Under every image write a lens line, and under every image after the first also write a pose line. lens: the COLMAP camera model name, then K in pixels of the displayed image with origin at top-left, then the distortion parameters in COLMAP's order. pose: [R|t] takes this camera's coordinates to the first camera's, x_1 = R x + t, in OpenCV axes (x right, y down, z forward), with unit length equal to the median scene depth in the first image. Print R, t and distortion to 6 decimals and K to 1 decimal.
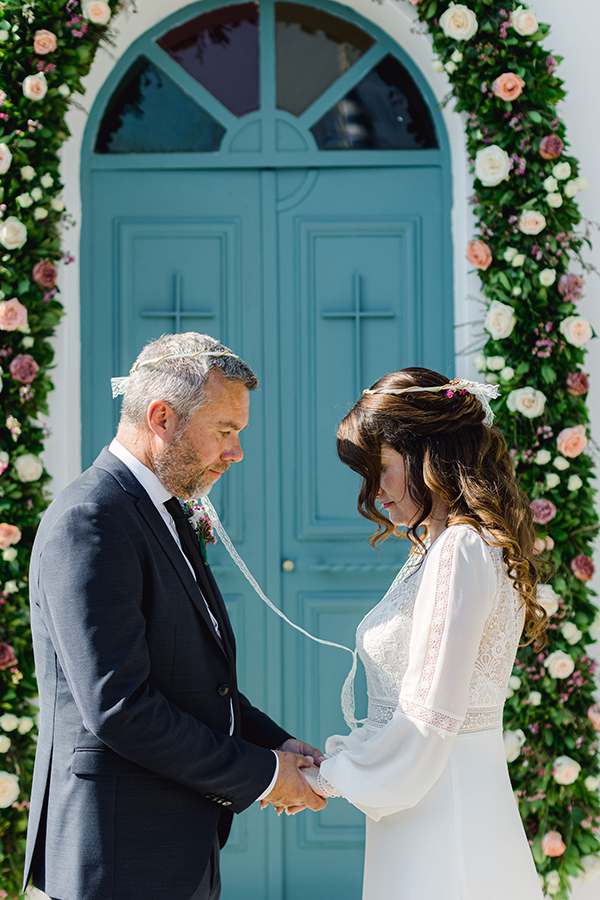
lens RADIAL K [[1317.2, 0, 306.0], [0, 1317.2, 451.6], [0, 0, 1]] dist [0.014061, 0.000000]
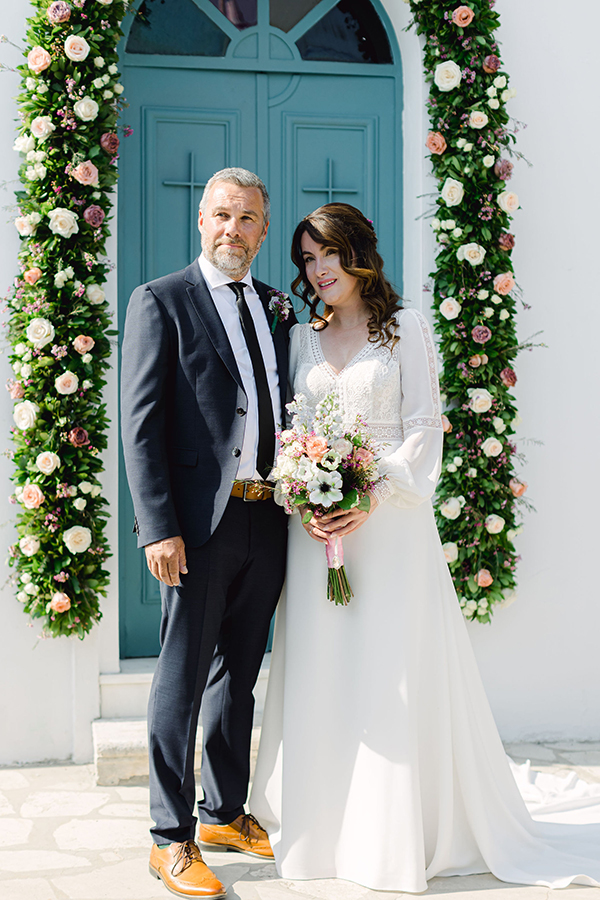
lens RADIAL K [[1317.2, 0, 291.8], [0, 1317.2, 458.7], [0, 0, 1]] dist [0.014061, 0.000000]
pose [[0.986964, 0.005956, 0.160830, -0.229469], [-0.013209, 0.998941, 0.044068, 0.114706], [-0.160397, -0.045618, 0.985998, -0.311817]]
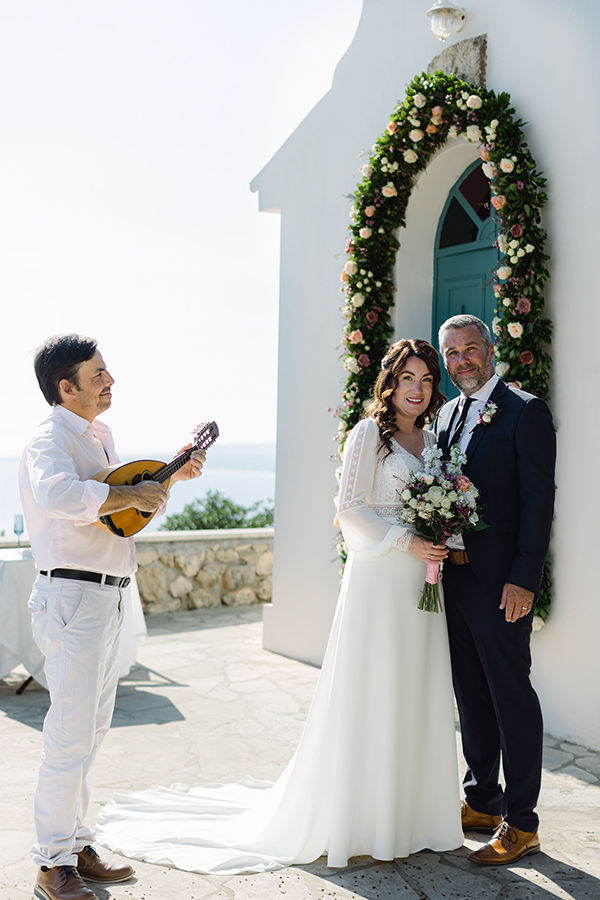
lens RADIAL K [[1317.2, 0, 293.1], [0, 1317.2, 447.9], [0, 0, 1]] dist [0.014061, 0.000000]
pose [[0.485578, 0.023983, -0.873864, 1.667495], [-0.006997, 0.999698, 0.023548, 0.032786], [0.874165, -0.005320, 0.485599, -0.179241]]
